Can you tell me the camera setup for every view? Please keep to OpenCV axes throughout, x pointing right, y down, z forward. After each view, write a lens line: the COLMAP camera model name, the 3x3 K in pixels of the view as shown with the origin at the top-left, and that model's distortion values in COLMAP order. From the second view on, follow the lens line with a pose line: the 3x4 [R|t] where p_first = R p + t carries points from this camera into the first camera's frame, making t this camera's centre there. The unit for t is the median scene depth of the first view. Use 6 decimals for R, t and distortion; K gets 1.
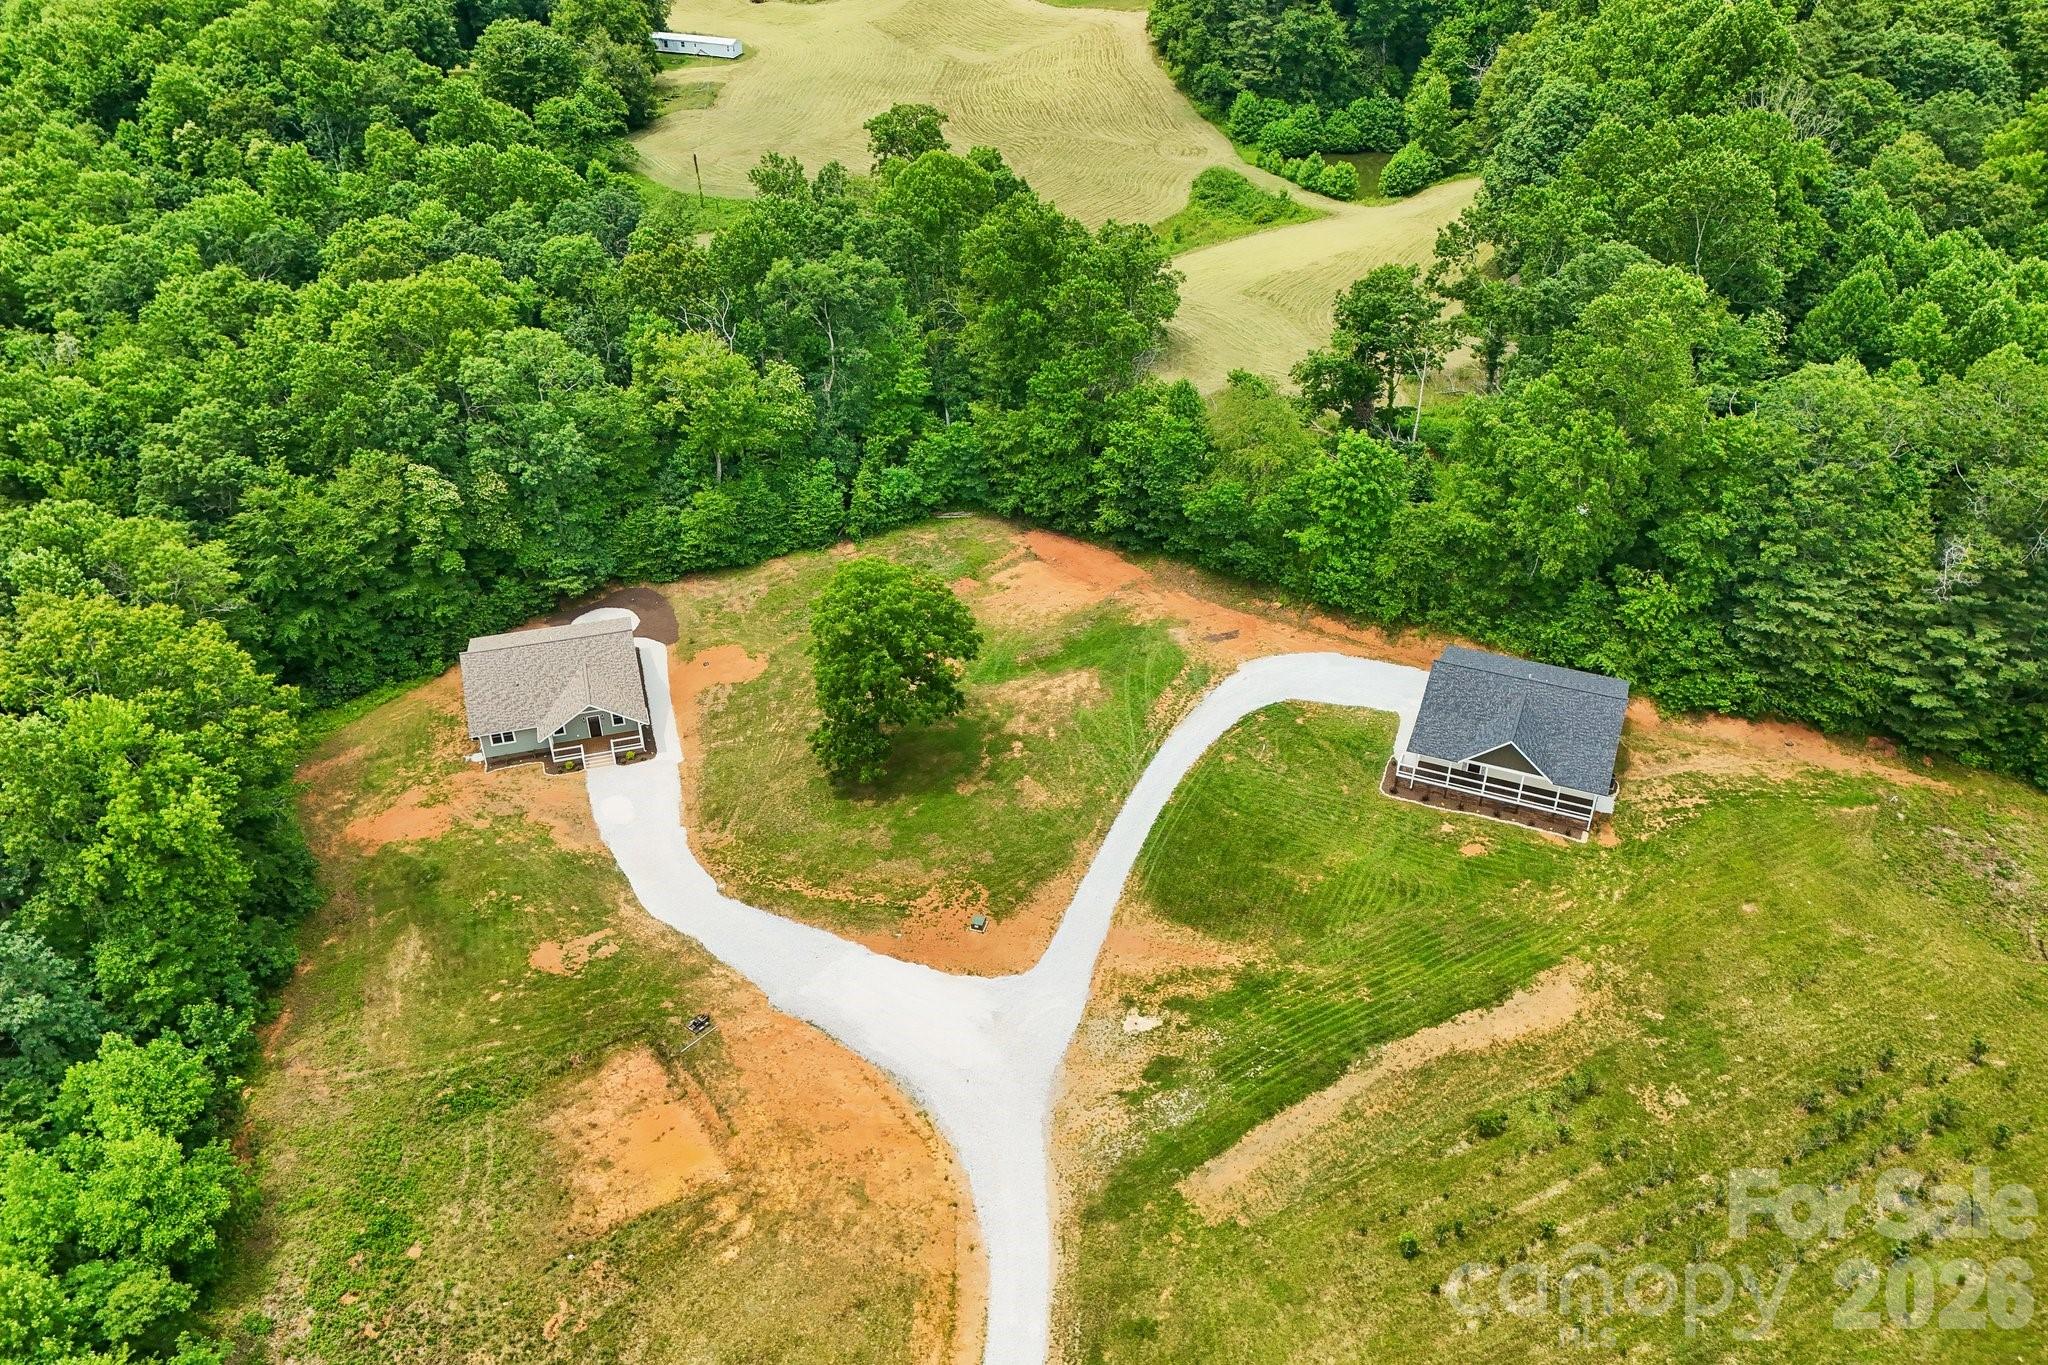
lens RADIAL K [[1505.9, 0, 1023.7], [0, 1505.9, 675.3], [0, 0, 1]] dist [0.073867, -0.076388]
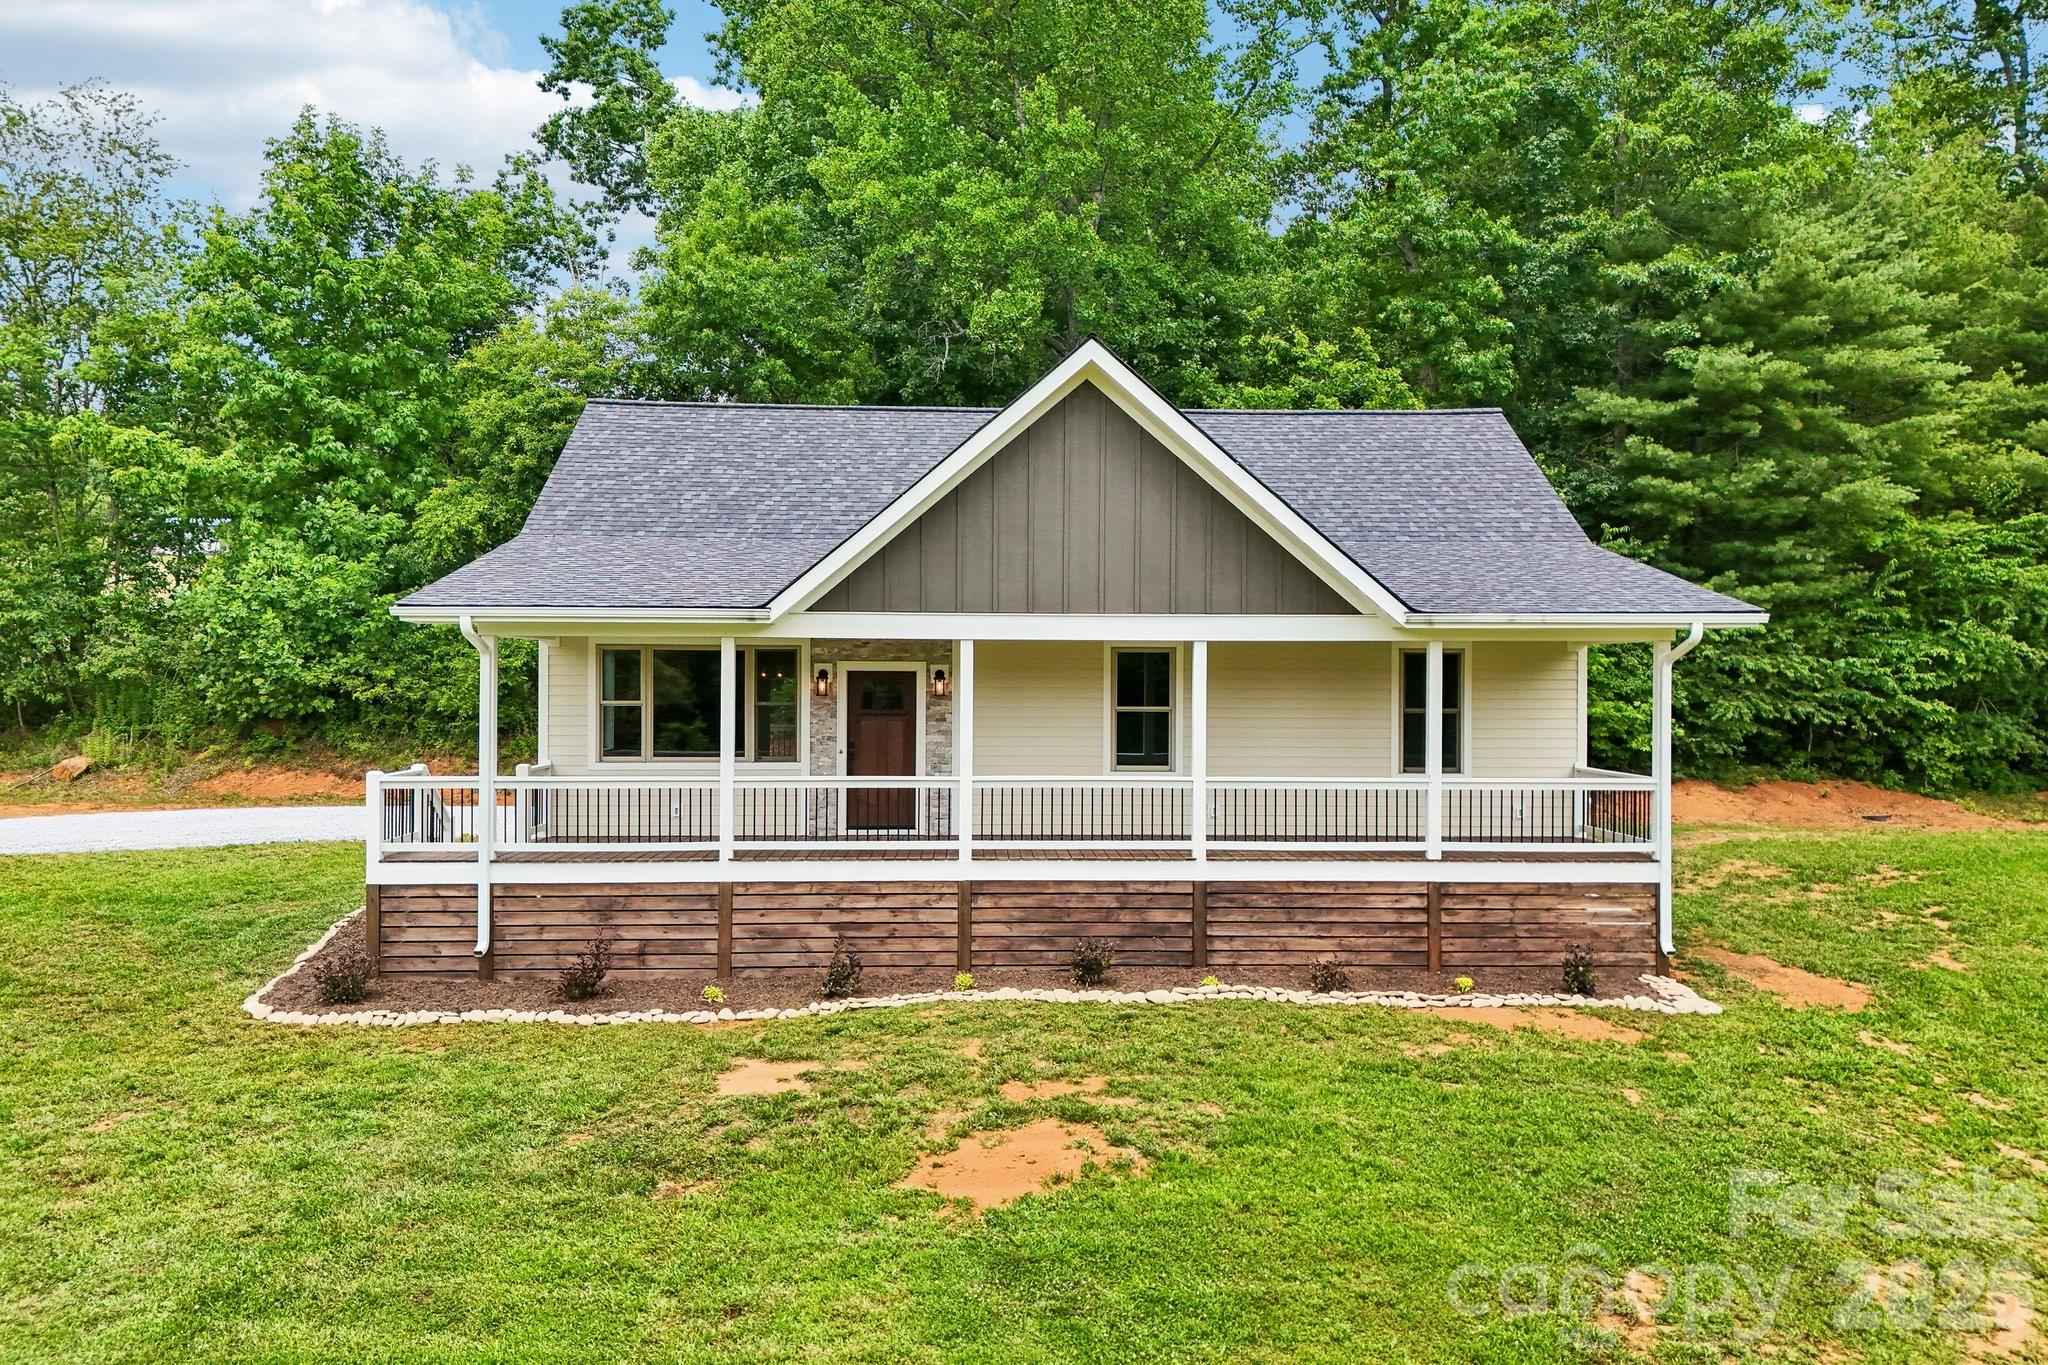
lens RADIAL K [[1505.9, 0, 1023.7], [0, 1505.9, 675.3], [0, 0, 1]] dist [0.073867, -0.076388]
pose [[0.898101, 0.010711, 0.439658, 0.234948], [0.226613, 0.845499, -0.483506, 0.128677], [-0.376909, 0.533870, 0.756917, 0.847146]]
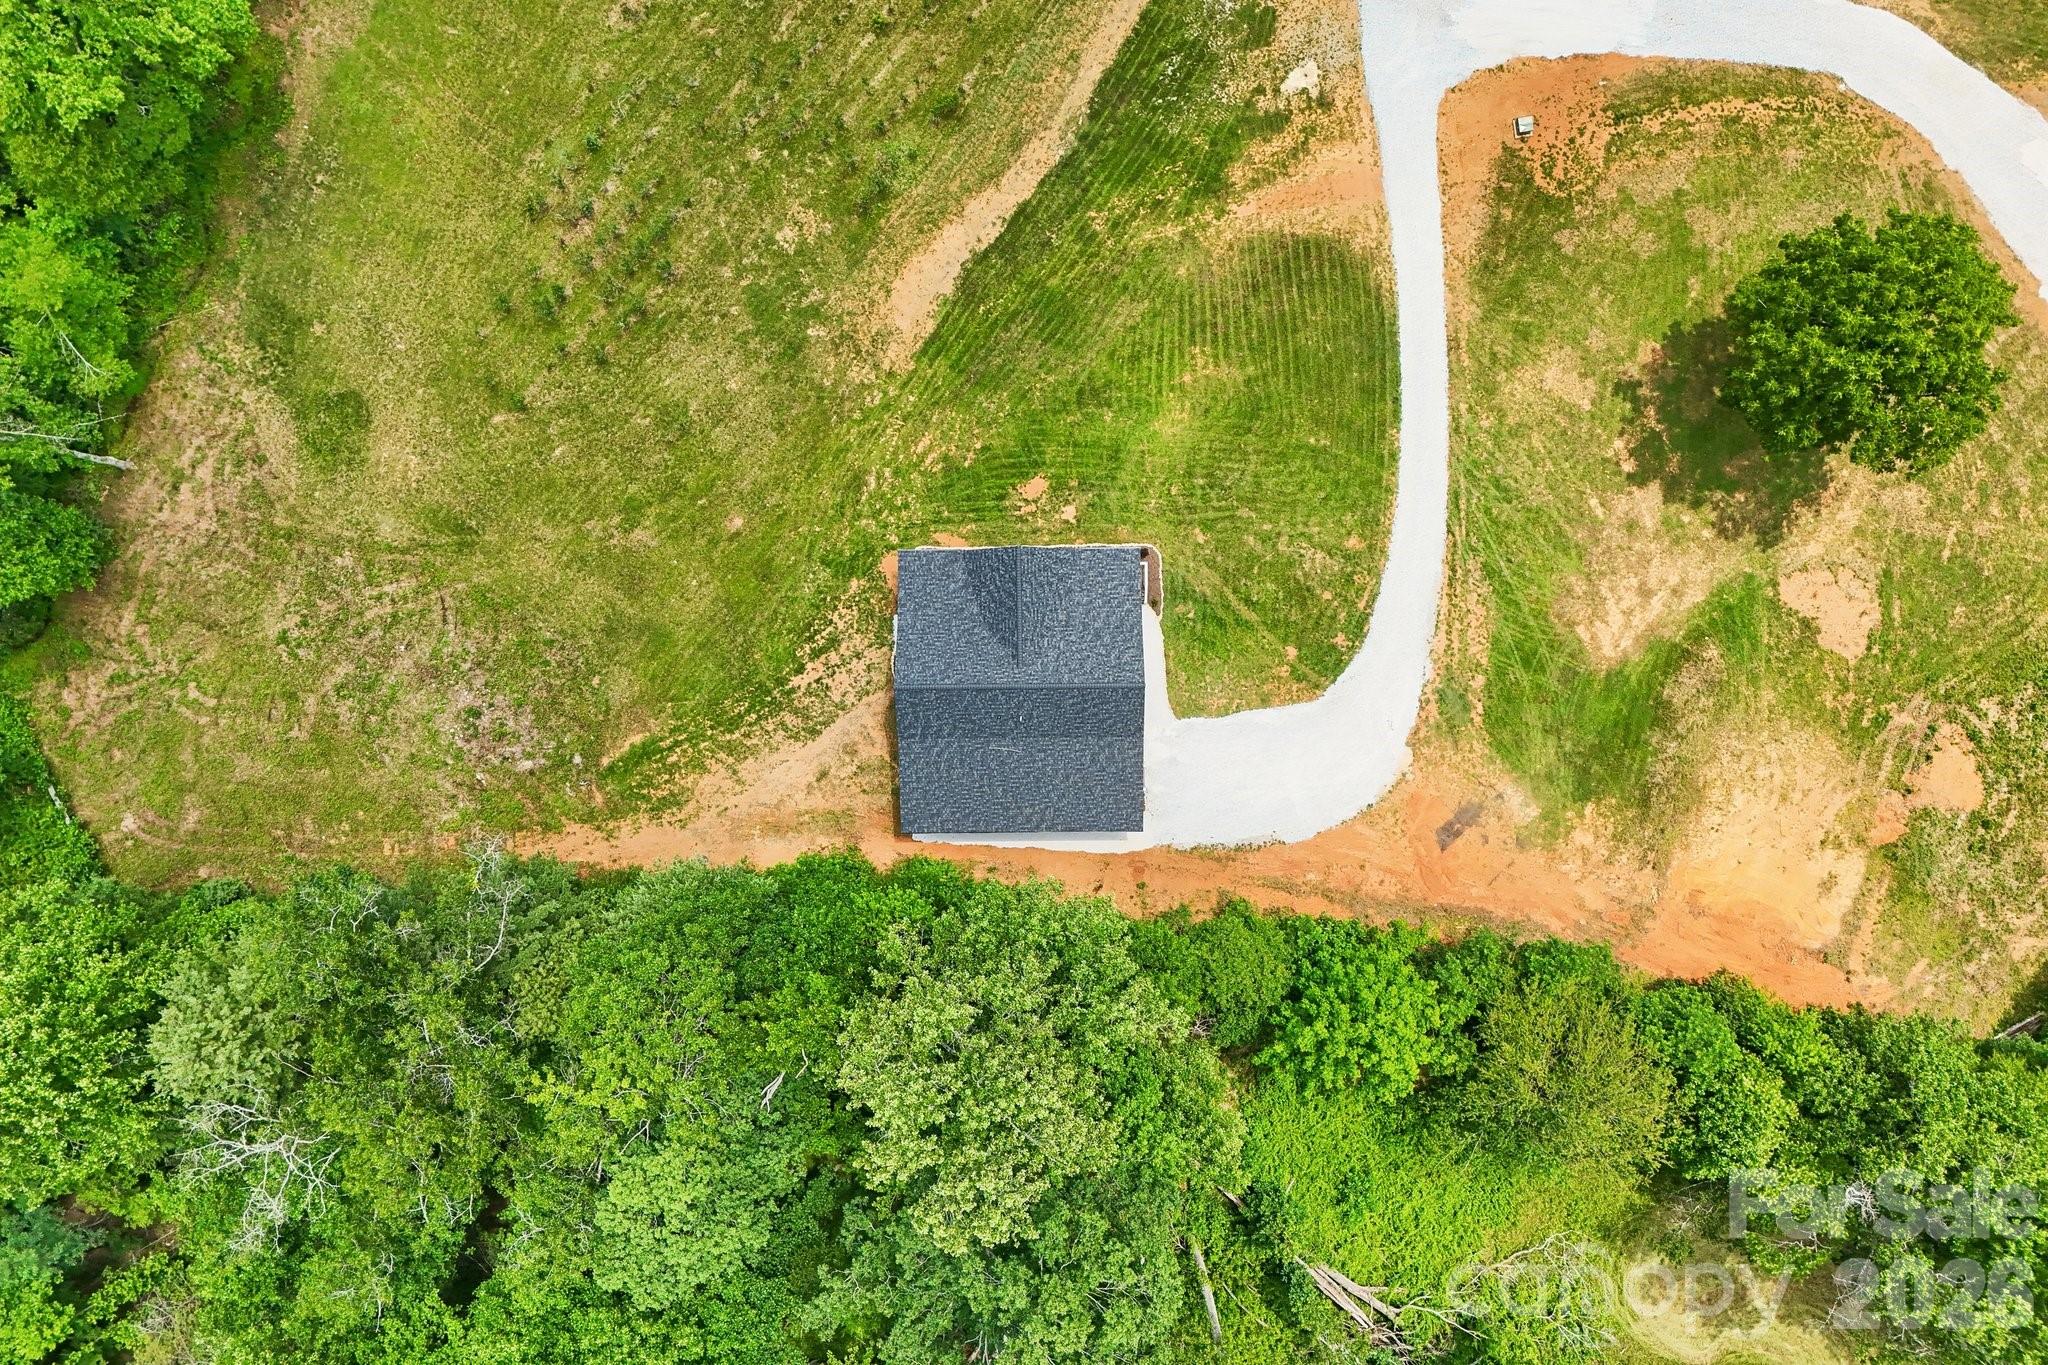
lens RADIAL K [[1505.9, 0, 1023.7], [0, 1505.9, 675.3], [0, 0, 1]] dist [0.073867, -0.076388]
pose [[-0.911504, 0.410835, 0.019370, 0.307925], [-0.206366, -0.497580, 0.842512, -0.600479], [0.355772, 0.763956, 0.538329, 0.588769]]
